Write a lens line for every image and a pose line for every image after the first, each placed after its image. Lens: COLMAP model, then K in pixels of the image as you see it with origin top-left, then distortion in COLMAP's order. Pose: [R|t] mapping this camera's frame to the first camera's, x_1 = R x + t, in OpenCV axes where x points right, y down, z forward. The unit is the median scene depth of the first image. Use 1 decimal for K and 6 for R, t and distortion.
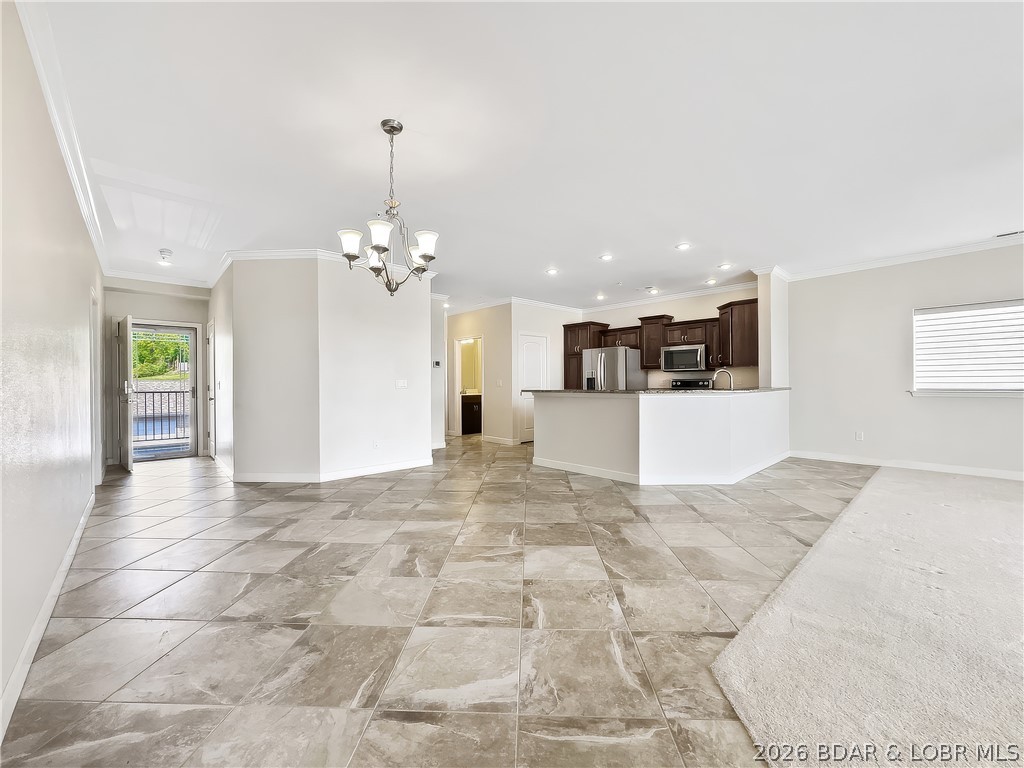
lens RADIAL K [[419.8, 0, 525.4], [0, 419.8, 376.2], [0, 0, 1]] dist [-0.024741, -0.000094]
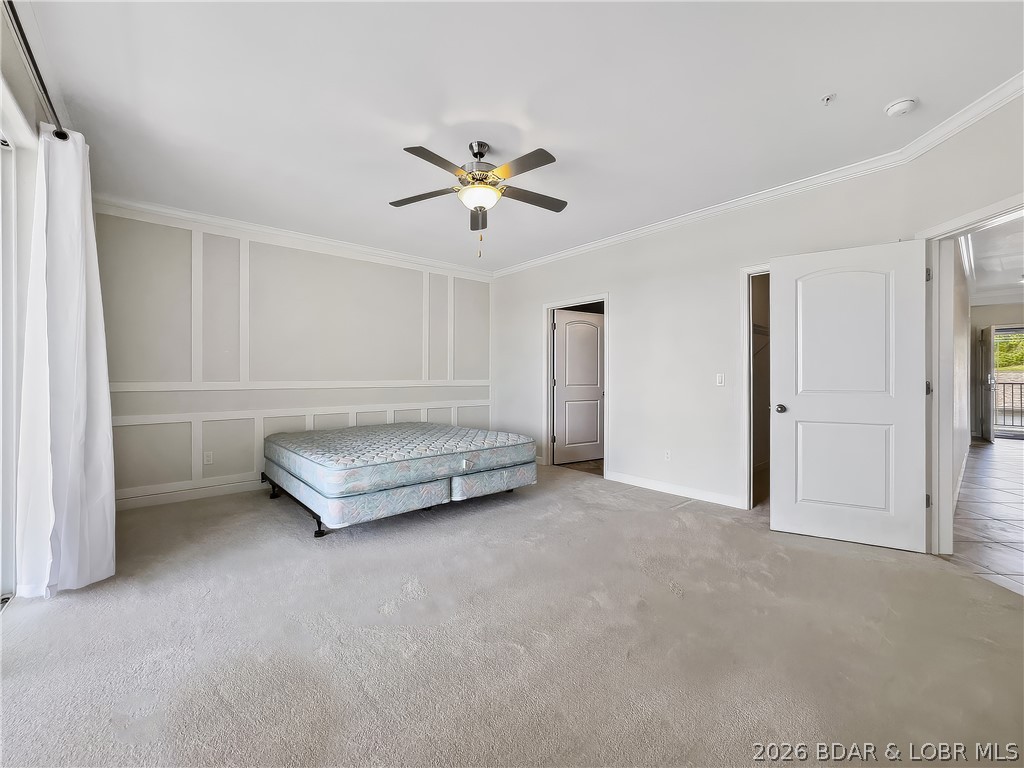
lens RADIAL K [[421.8, 0, 513.4], [0, 421.8, 384.8], [0, 0, 1]] dist [-0.005208, 0.000296]
pose [[-0.051563, 0.024848, -0.998361, 0.437613], [0.019110, 0.999532, 0.023890, -0.016401], [0.998487, -0.017846, -0.052014, -0.445785]]
